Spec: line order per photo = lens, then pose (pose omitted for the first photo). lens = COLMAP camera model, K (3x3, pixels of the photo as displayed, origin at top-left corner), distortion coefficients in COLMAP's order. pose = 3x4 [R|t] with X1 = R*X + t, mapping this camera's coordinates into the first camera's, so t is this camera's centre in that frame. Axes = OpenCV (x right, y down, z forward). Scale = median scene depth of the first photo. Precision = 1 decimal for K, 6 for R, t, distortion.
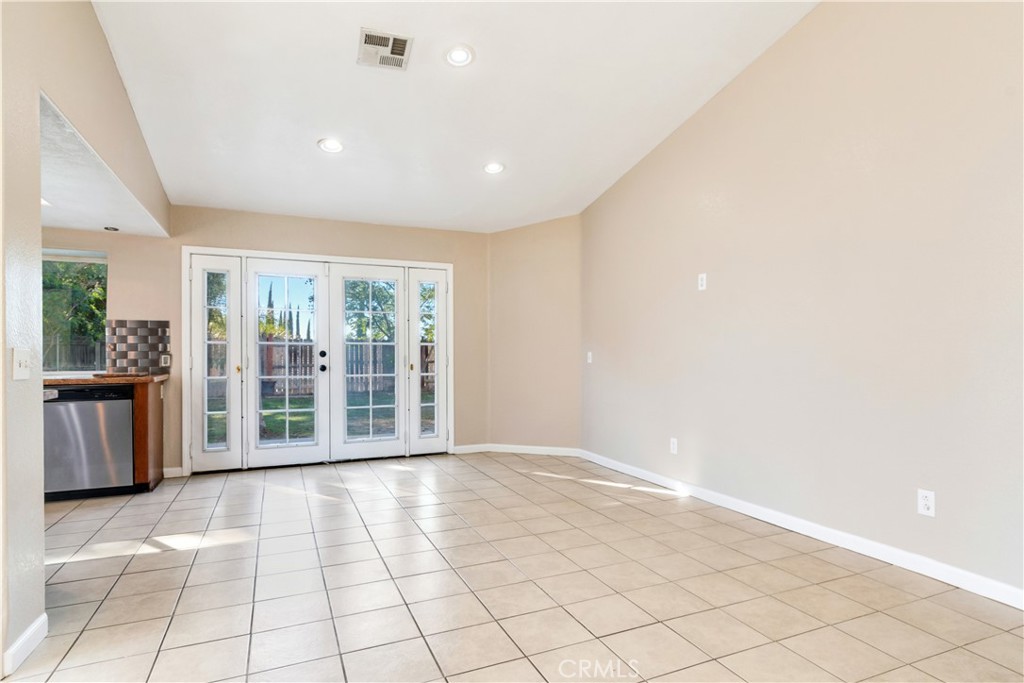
lens RADIAL K [[541.7, 0, 520.5], [0, 541.7, 353.5], [0, 0, 1]] dist [-0.009662, -0.001609]
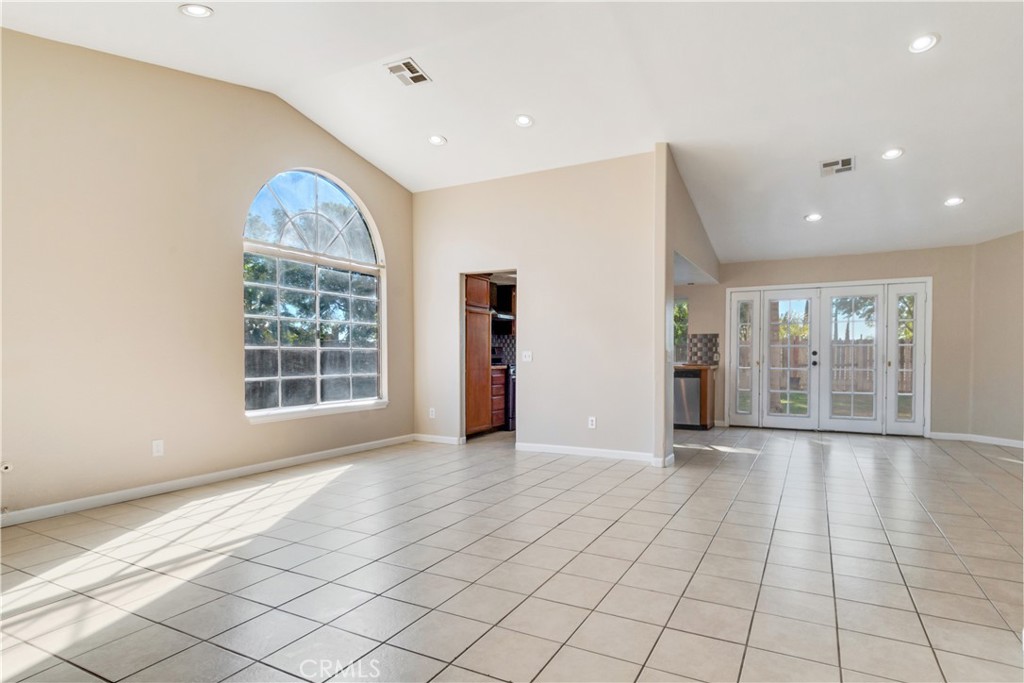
lens RADIAL K [[541.7, 0, 541.0], [0, 541.7, 377.0], [0, 0, 1]] dist [-0.009662, -0.001609]
pose [[0.627963, 0.032921, -0.777547, 0.320723], [-0.000835, 0.999133, 0.041629, 0.005399], [0.778243, -0.025493, 0.627446, -0.498859]]
